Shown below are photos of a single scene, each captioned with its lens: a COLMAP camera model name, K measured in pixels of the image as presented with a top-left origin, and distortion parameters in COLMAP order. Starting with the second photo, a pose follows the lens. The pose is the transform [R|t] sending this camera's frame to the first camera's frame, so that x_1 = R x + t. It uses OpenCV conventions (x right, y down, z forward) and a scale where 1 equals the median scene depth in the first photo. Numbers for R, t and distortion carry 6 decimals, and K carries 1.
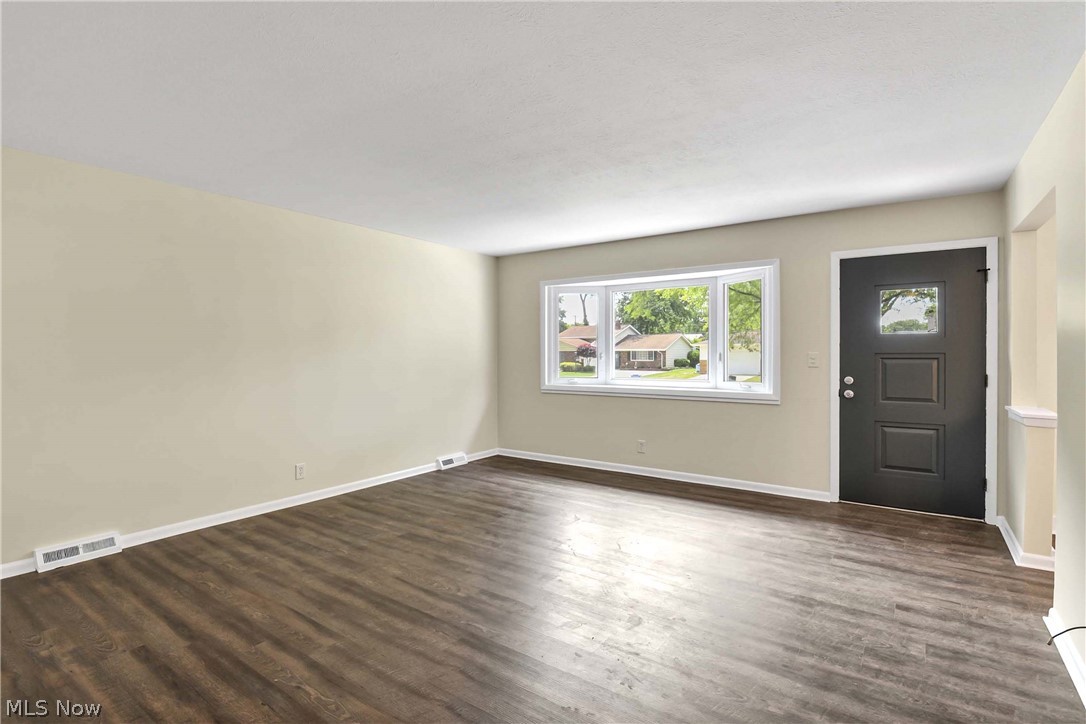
lens RADIAL K [[509.9, 0, 550.4], [0, 509.9, 355.6], [0, 0, 1]] dist [-0.011677, -0.000577]
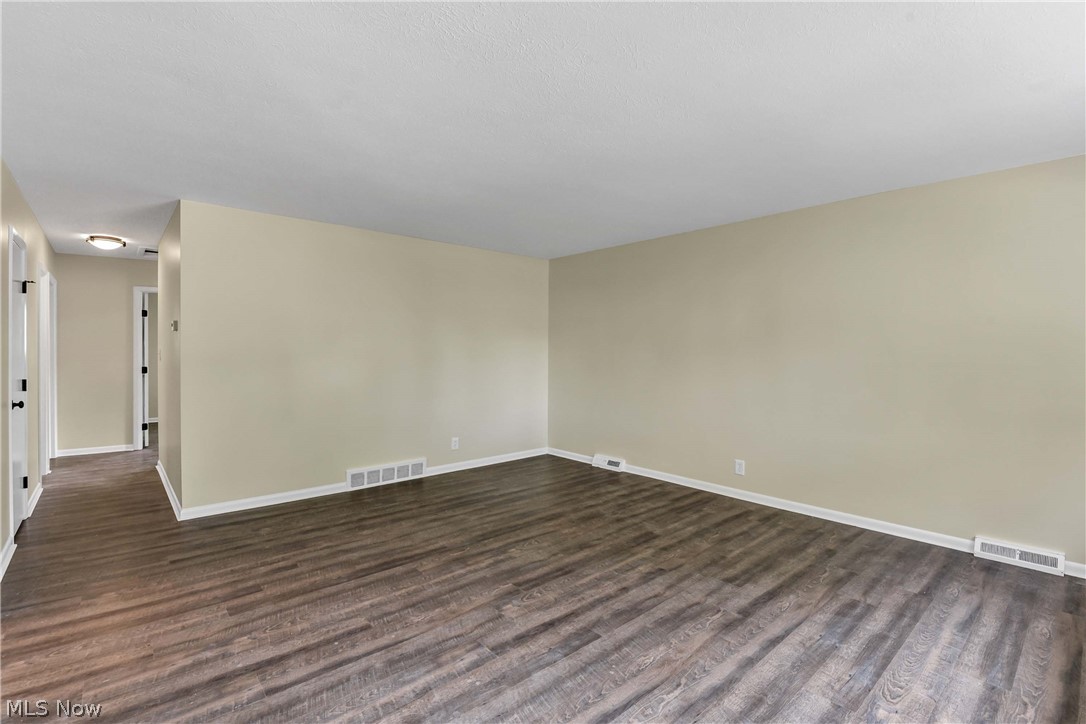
lens RADIAL K [[509.9, 0, 550.4], [0, 509.9, 355.6], [0, 0, 1]] dist [-0.011677, -0.000577]
pose [[-0.233353, 0.011645, -0.972322, 0.773538], [-0.016705, 0.999733, 0.015983, -0.019561], [0.972249, 0.019973, -0.233096, 1.058462]]
